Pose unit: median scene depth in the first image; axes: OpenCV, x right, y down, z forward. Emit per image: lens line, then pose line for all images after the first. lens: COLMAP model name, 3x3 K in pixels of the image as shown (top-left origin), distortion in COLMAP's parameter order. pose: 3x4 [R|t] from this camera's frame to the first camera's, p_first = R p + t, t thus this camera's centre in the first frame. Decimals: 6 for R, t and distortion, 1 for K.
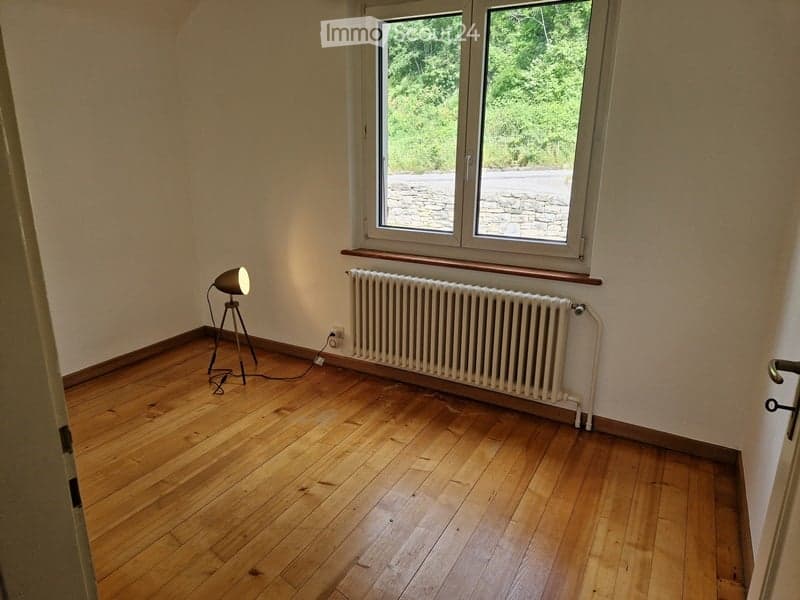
lens RADIAL K [[535.5, 0, 399.0], [0, 535.5, 297.2], [0, 0, 1]] dist [0.040854, -0.000679]
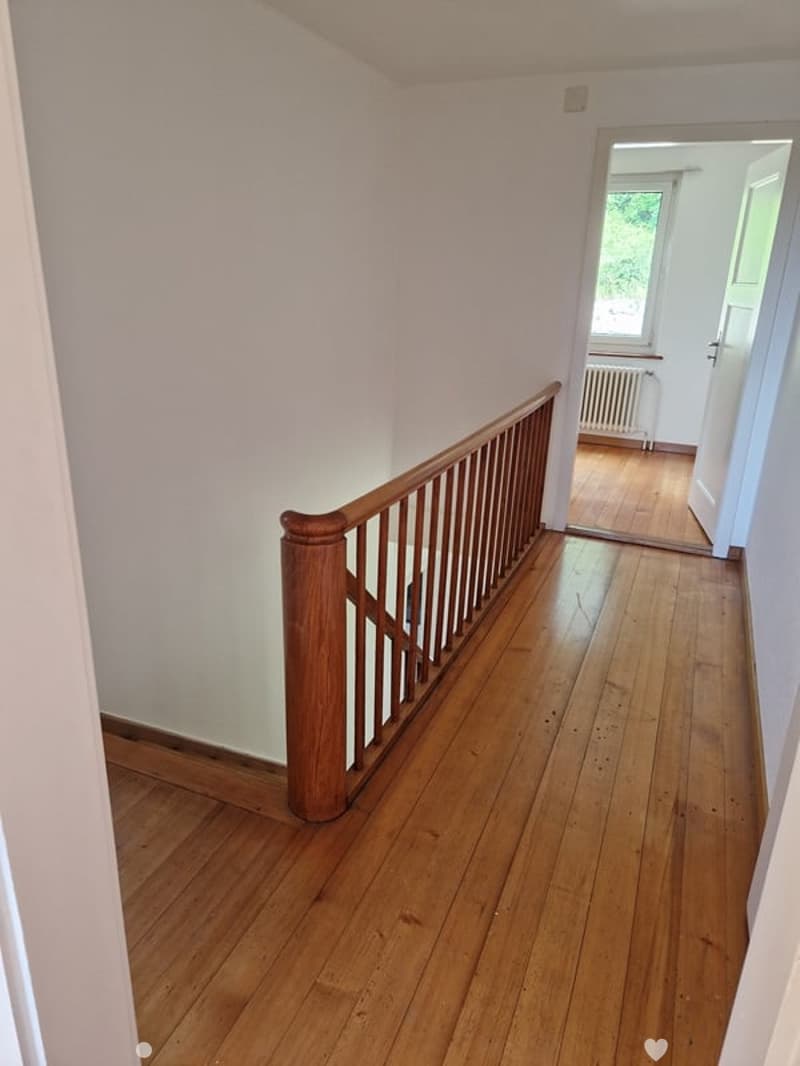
lens RADIAL K [[713.5, 0, 397.6], [0, 713.5, 536.8], [0, 0, 1]] dist [0.040854, -0.000679]
pose [[0.995720, -0.015059, 0.091191, -0.655427], [0.009296, 0.997951, 0.063300, 0.370978], [-0.091958, -0.062182, 0.993820, -1.192830]]
